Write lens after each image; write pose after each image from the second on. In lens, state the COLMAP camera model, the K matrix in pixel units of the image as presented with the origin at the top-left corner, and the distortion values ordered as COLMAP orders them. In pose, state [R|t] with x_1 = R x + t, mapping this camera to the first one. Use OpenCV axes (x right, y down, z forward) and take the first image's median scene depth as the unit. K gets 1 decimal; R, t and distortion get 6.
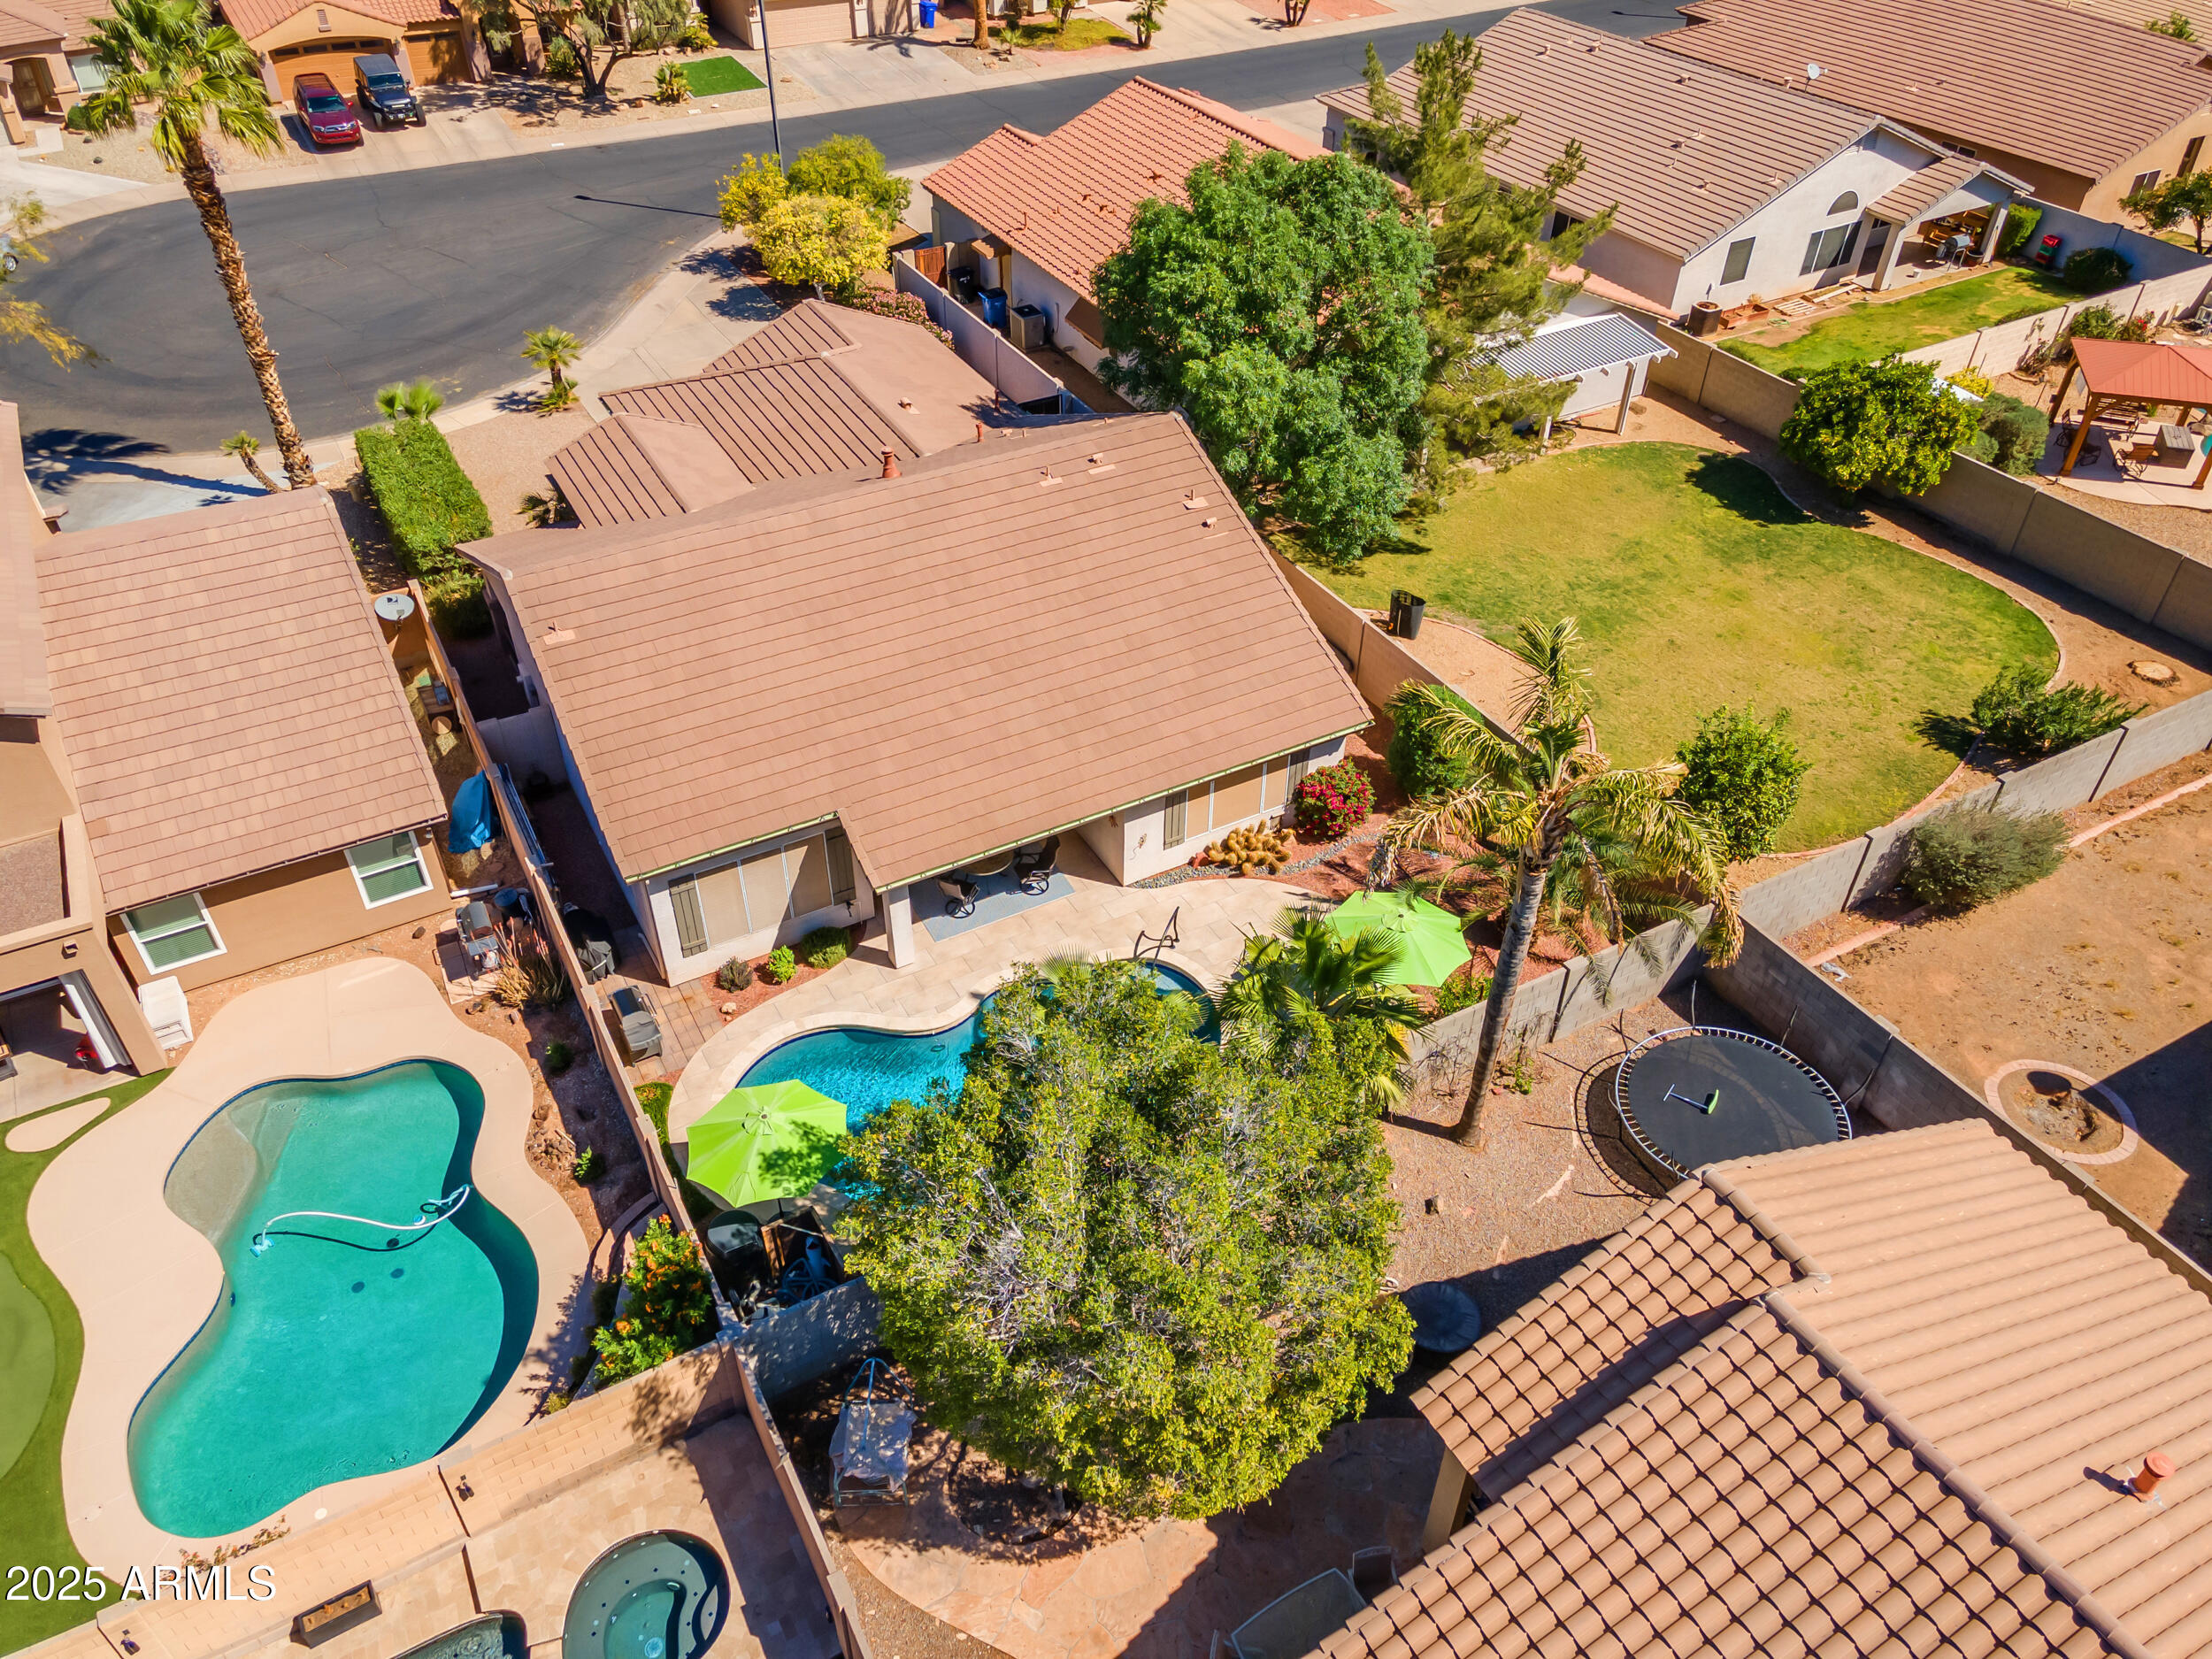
lens RADIAL K [[1578.6, 0, 1106.0], [0, 1578.6, 829.5], [0, 0, 1]] dist [0.009393, 0.075101]
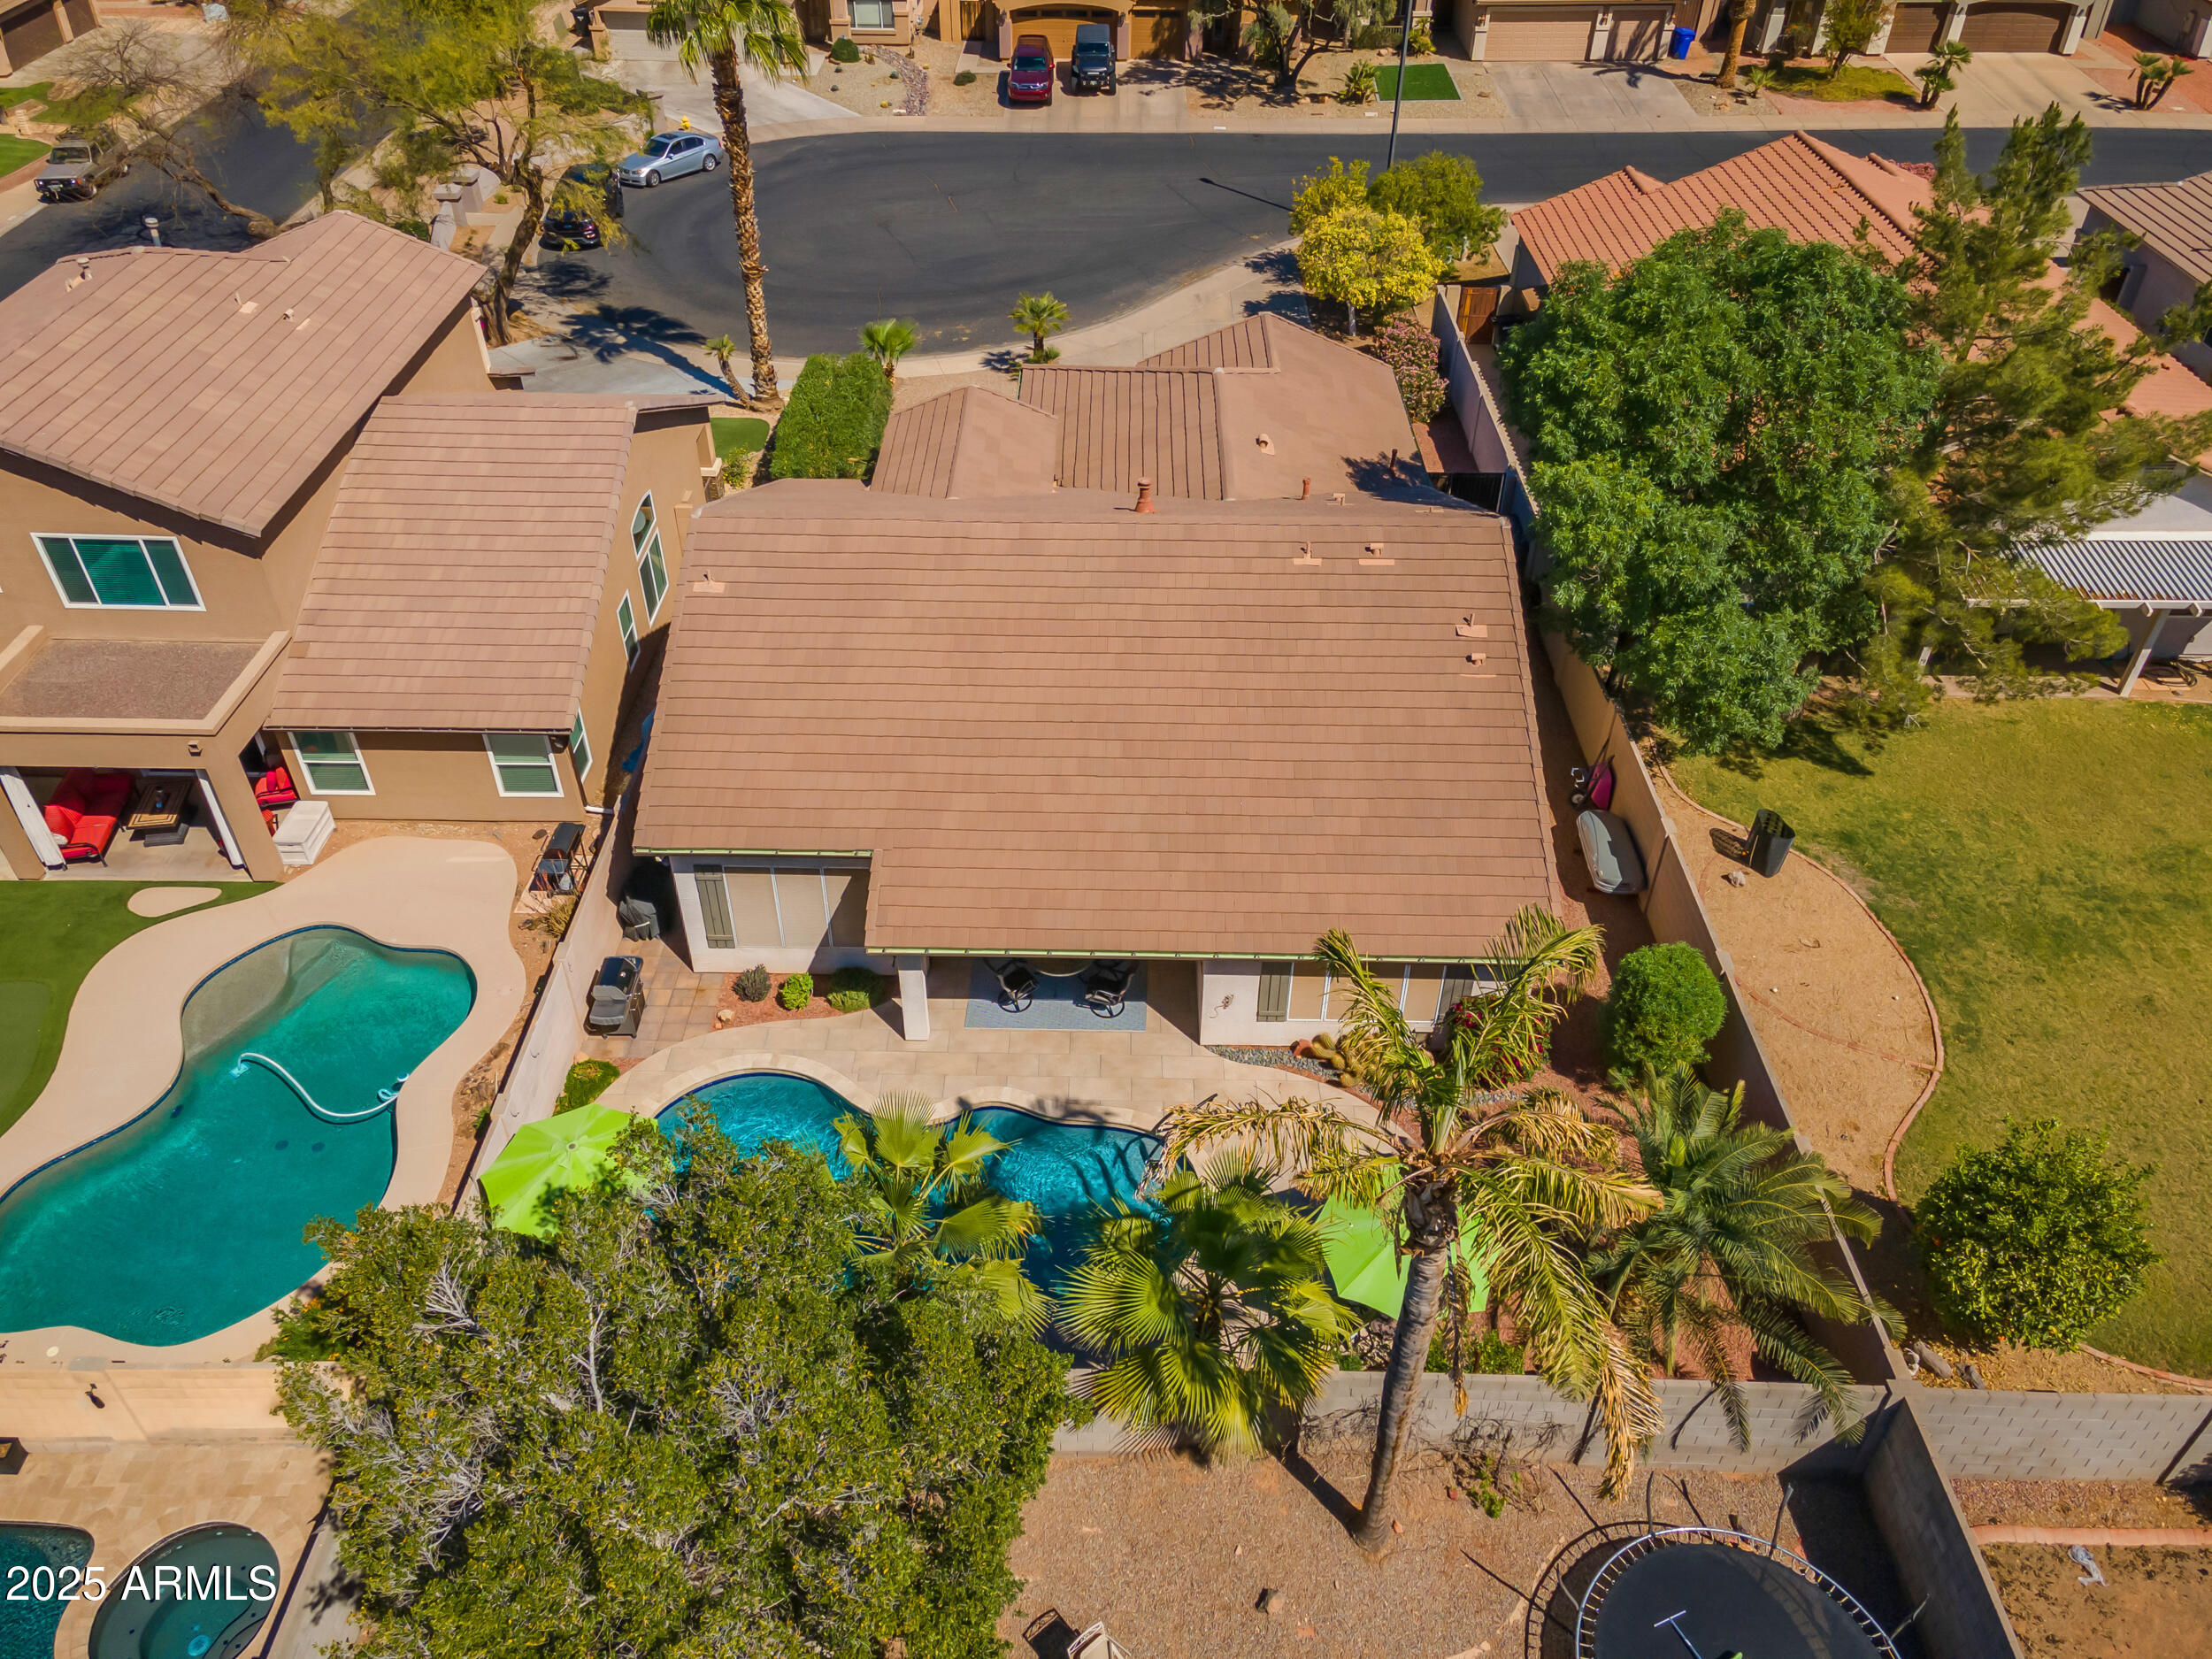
lens RADIAL K [[1606.1, 0, 1097.7], [0, 1606.1, 822.1], [0, 0, 1]] dist [0.012153, 0.065786]
pose [[0.869073, 0.309142, -0.386191, 0.230070], [-0.316725, 0.947418, 0.045648, -0.087455], [0.379996, 0.082645, 0.921289, 0.169603]]
